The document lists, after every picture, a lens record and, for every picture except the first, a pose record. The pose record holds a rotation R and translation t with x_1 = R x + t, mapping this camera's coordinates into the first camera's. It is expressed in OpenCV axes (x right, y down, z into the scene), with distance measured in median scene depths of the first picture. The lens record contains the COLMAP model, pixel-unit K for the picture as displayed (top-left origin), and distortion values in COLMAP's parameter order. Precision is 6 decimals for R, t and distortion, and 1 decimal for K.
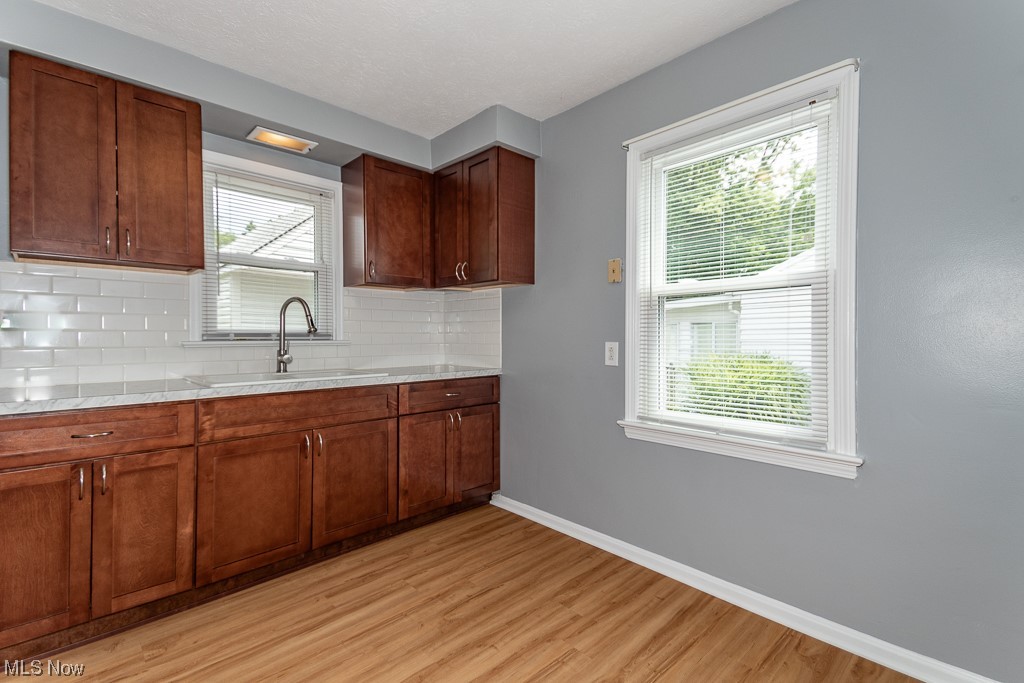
lens RADIAL K [[471.4, 0, 511.8], [0, 471.4, 338.5], [0, 0, 1]] dist [0.073137, -0.030153]
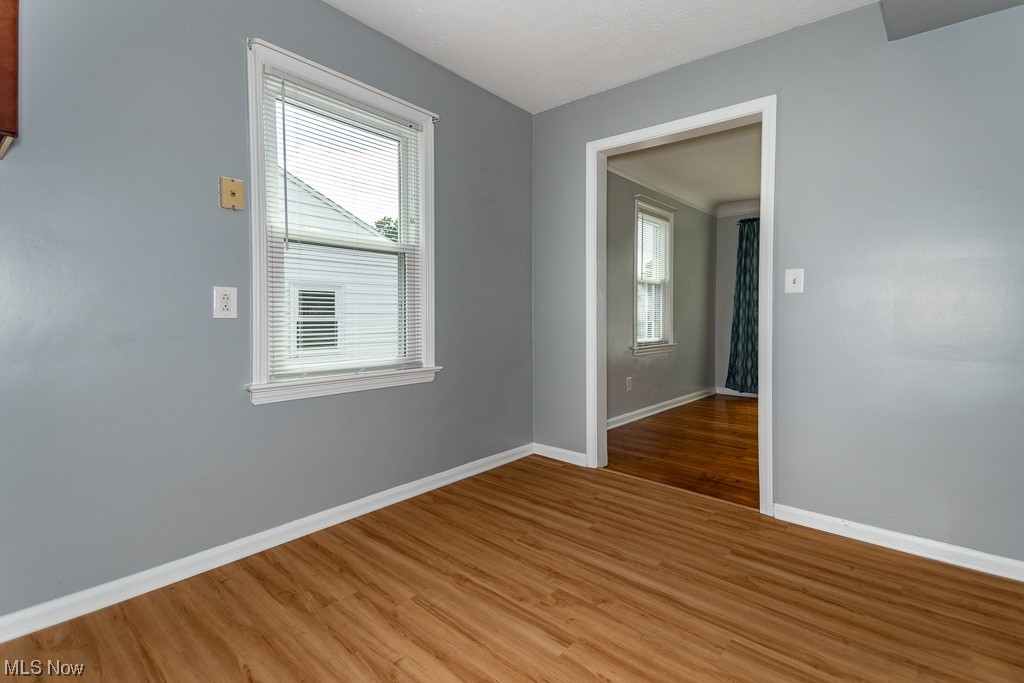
lens RADIAL K [[471.4, 0, 511.8], [0, 471.4, 338.5], [0, 0, 1]] dist [0.073137, -0.030153]
pose [[-0.104360, -0.050613, 0.993251, -0.669196], [-0.000022, 0.998704, 0.050888, 0.059160], [-0.994540, 0.005289, -0.104226, 0.722459]]
